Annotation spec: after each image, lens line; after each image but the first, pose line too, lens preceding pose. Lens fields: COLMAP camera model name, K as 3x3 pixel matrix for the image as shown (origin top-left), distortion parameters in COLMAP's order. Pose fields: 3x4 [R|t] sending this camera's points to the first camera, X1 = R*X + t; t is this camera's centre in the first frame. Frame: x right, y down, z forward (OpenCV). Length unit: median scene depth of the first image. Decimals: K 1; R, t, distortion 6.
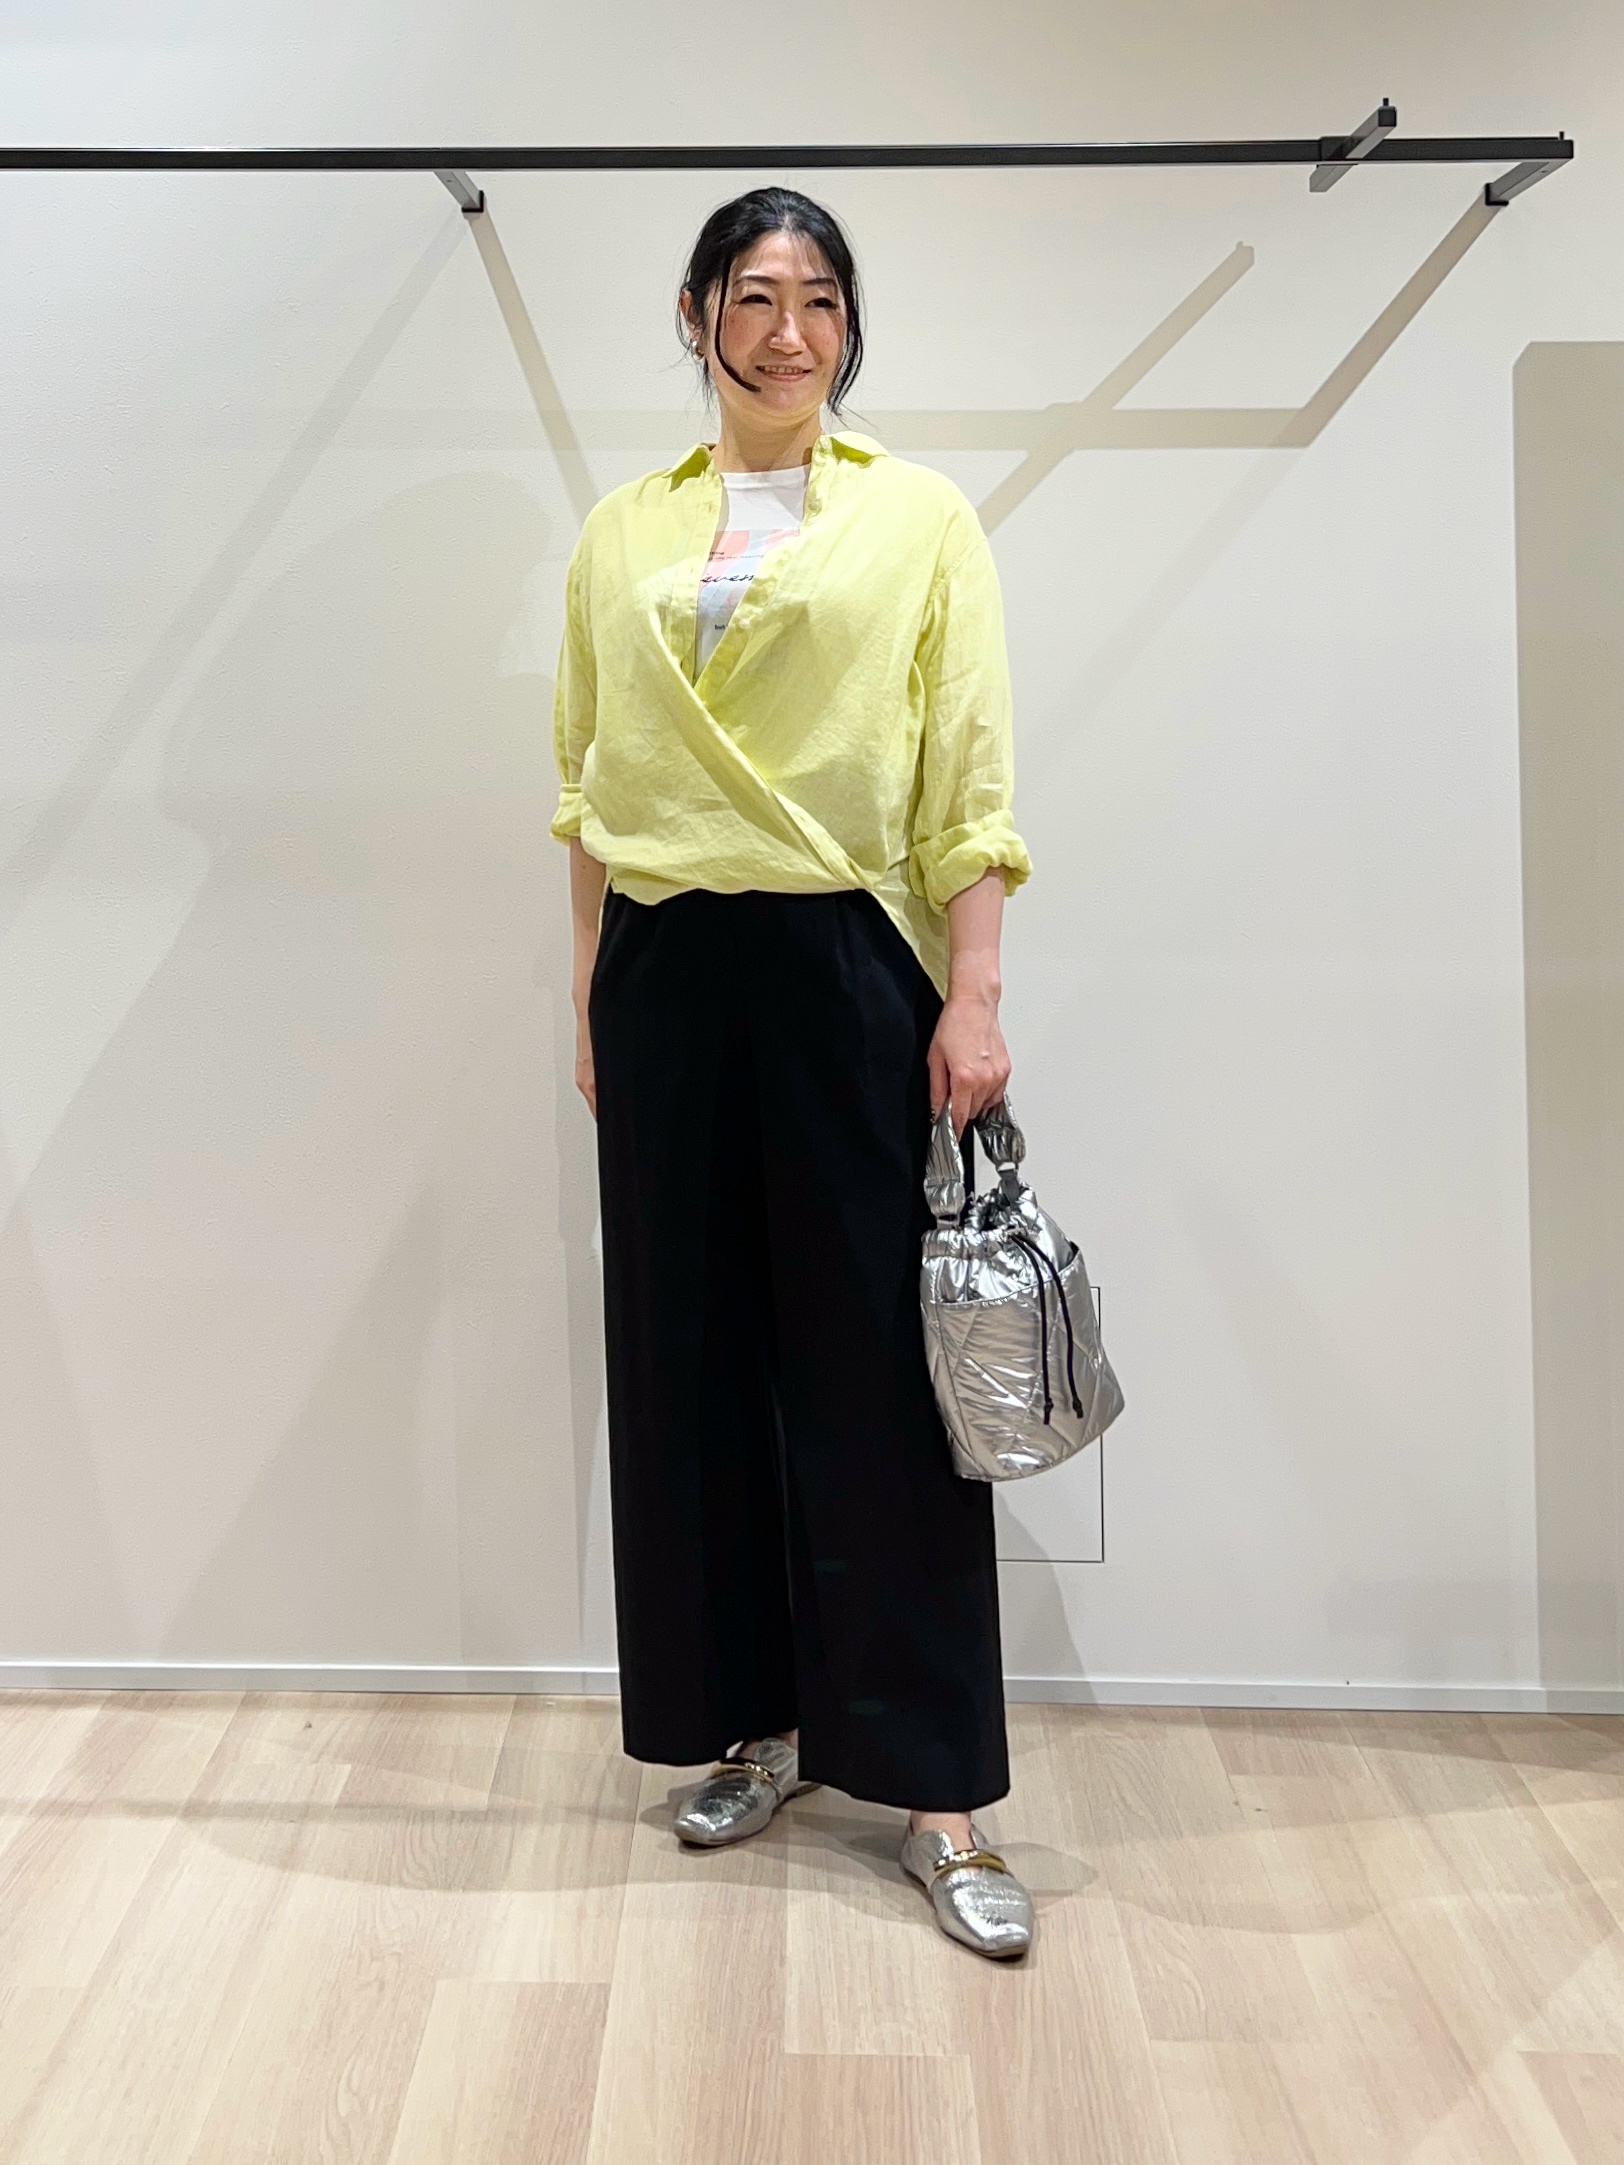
lens RADIAL K [[14472.1, 0, 809.4], [0, 14472.1, 1089.0], [0, 0, 1]] dist [-0.732746, 0.000000]
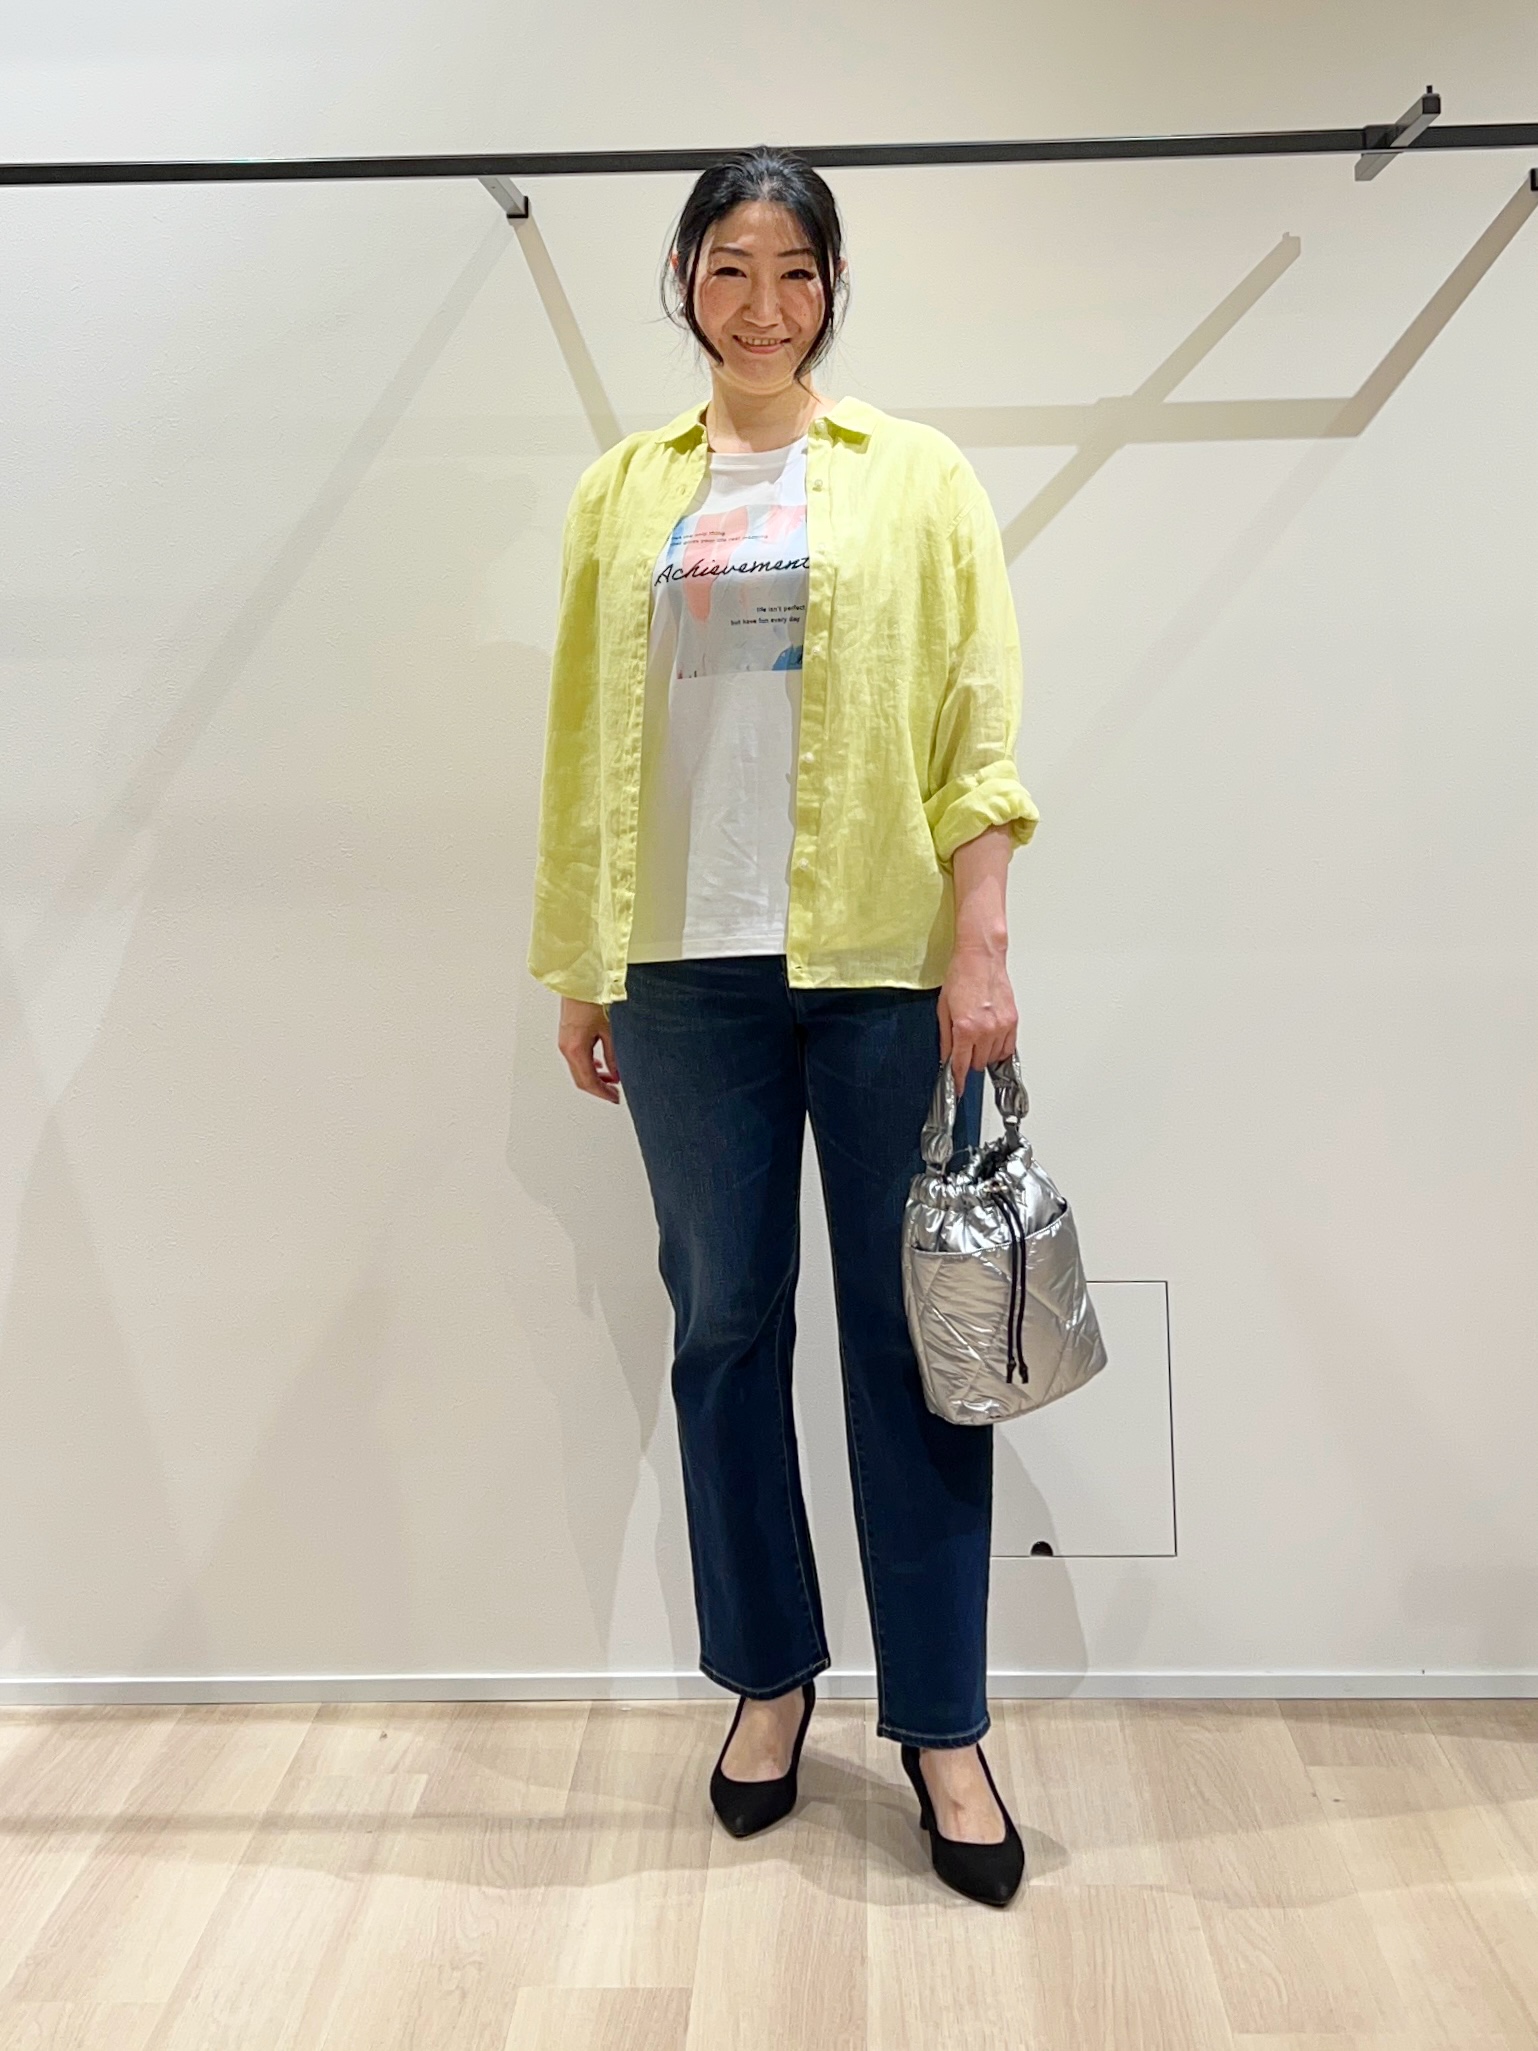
lens RADIAL K [[13710.0, 0, 772.2], [0, 13710.0, 1039.6], [0, 0, 1]] dist [-0.732746, 0.000000]
pose [[0.999739, -0.020230, -0.010628, 0.003174], [0.020208, 0.999794, -0.002094, -0.001569], [0.010669, 0.001879, 0.999941, 0.053784]]
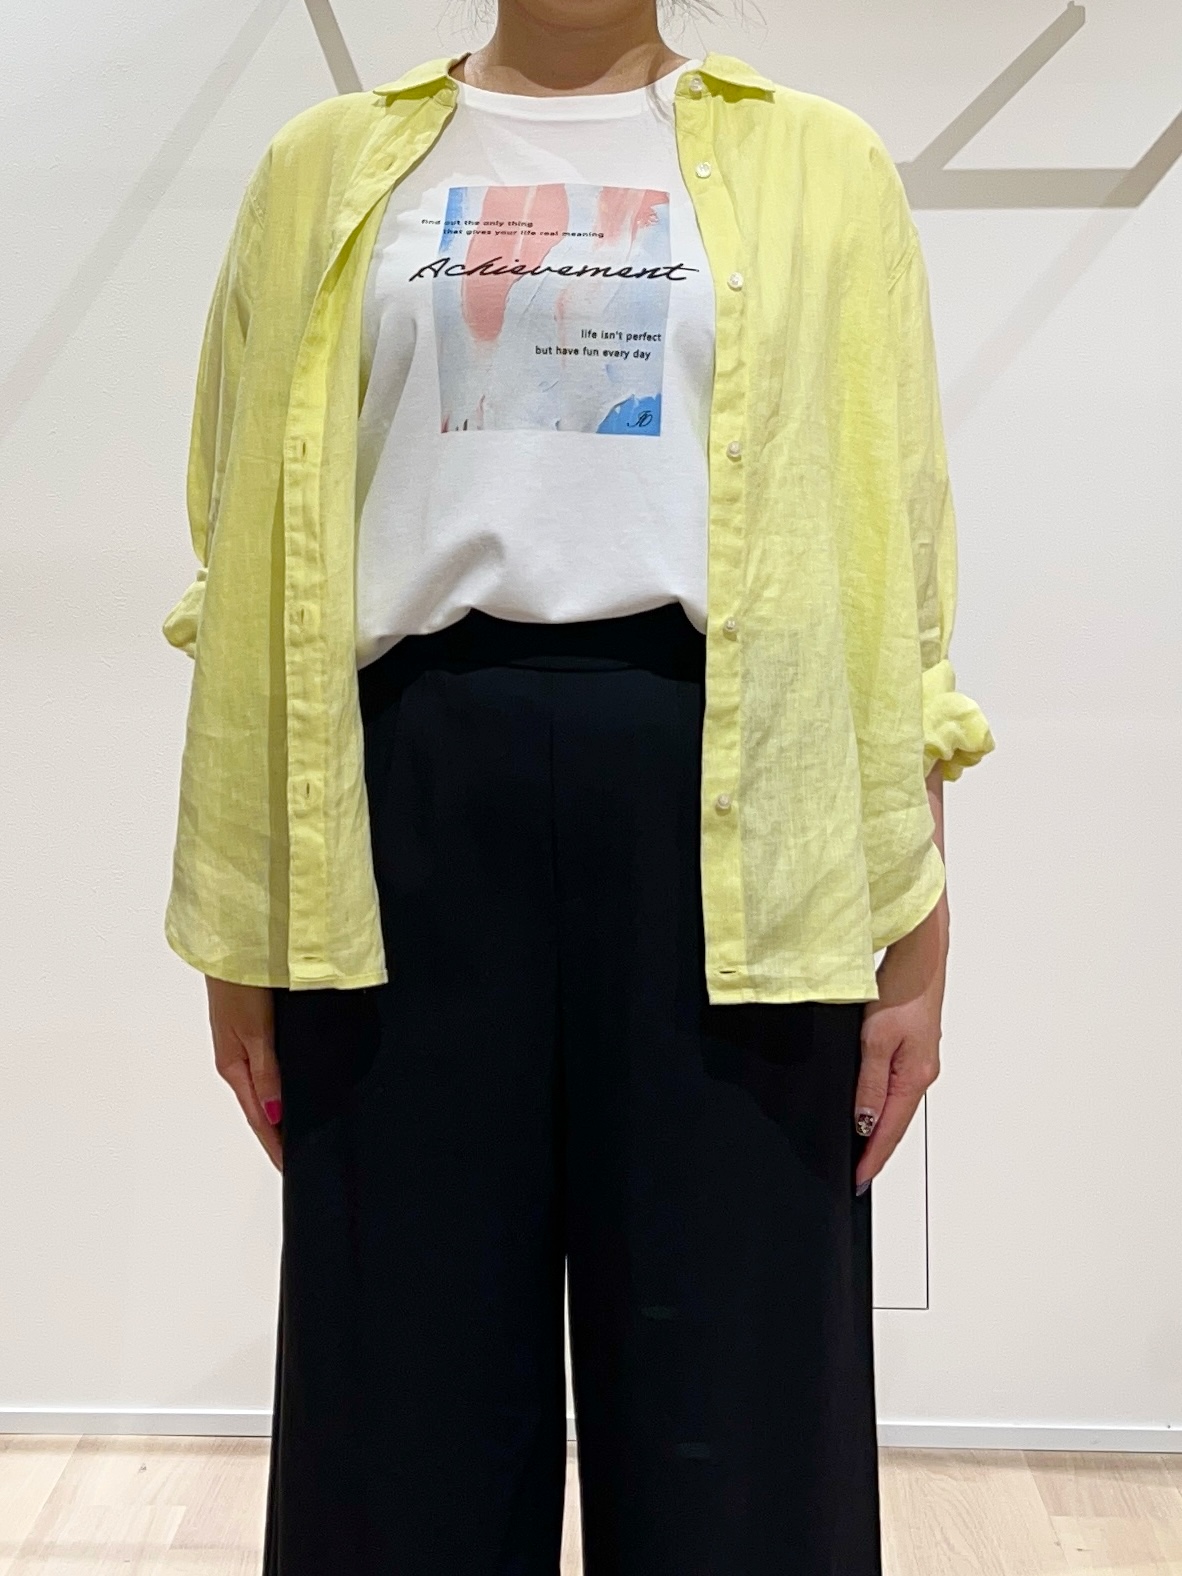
lens RADIAL K [[10534.9, 0, 593.1], [0, 10534.9, 784.2], [0, 0, 1]] dist [-0.732746, 0.000000]
pose [[0.999987, 0.002944, -0.004121, -0.000267], [-0.002921, 0.999980, 0.005581, -0.008066], [0.004137, -0.005569, 0.999976, 0.264125]]
